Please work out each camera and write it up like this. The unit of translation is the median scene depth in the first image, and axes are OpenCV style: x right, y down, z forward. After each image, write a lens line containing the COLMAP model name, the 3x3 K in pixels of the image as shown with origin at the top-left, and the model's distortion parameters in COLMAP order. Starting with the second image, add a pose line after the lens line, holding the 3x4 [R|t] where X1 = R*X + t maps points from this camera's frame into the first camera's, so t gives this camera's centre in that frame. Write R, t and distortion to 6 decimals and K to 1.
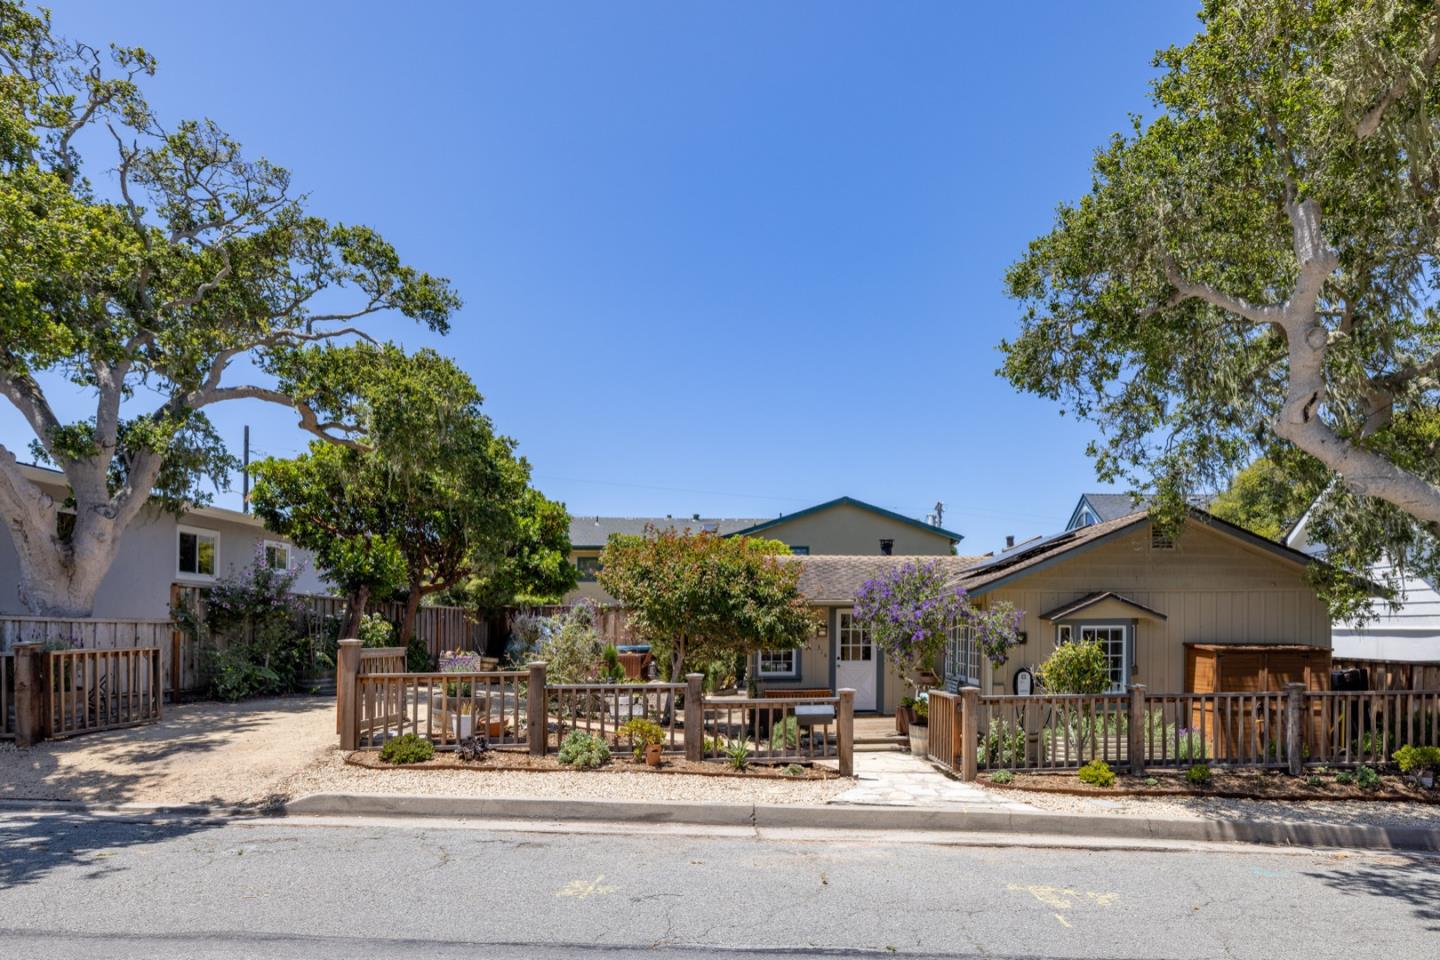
lens RADIAL K [[986.3, 0, 720.0], [0, 986.3, 480.0], [0, 0, 1]] dist [0.000945, 0.001012]
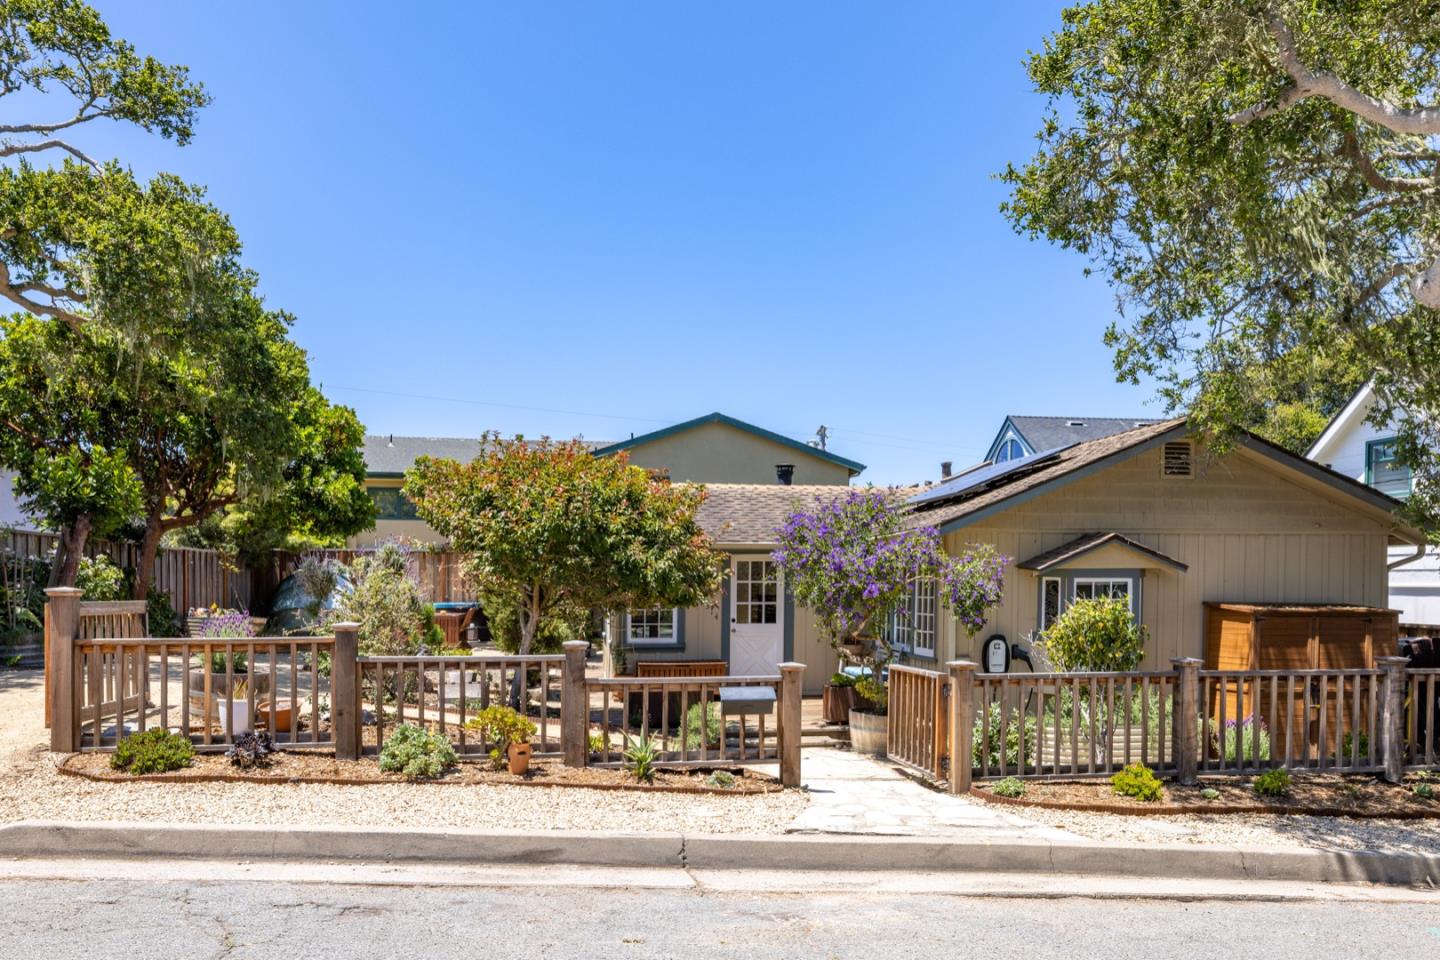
lens RADIAL K [[1238.2, 0, 573.0], [0, 1238.2, 496.6], [0, 0, 1]] dist [-0.004658, 0.000389]
pose [[0.999429, 0.008321, 0.032739, -0.043913], [-0.010868, 0.996862, 0.078412, 0.023480], [-0.031984, -0.078723, 0.996383, 0.121019]]
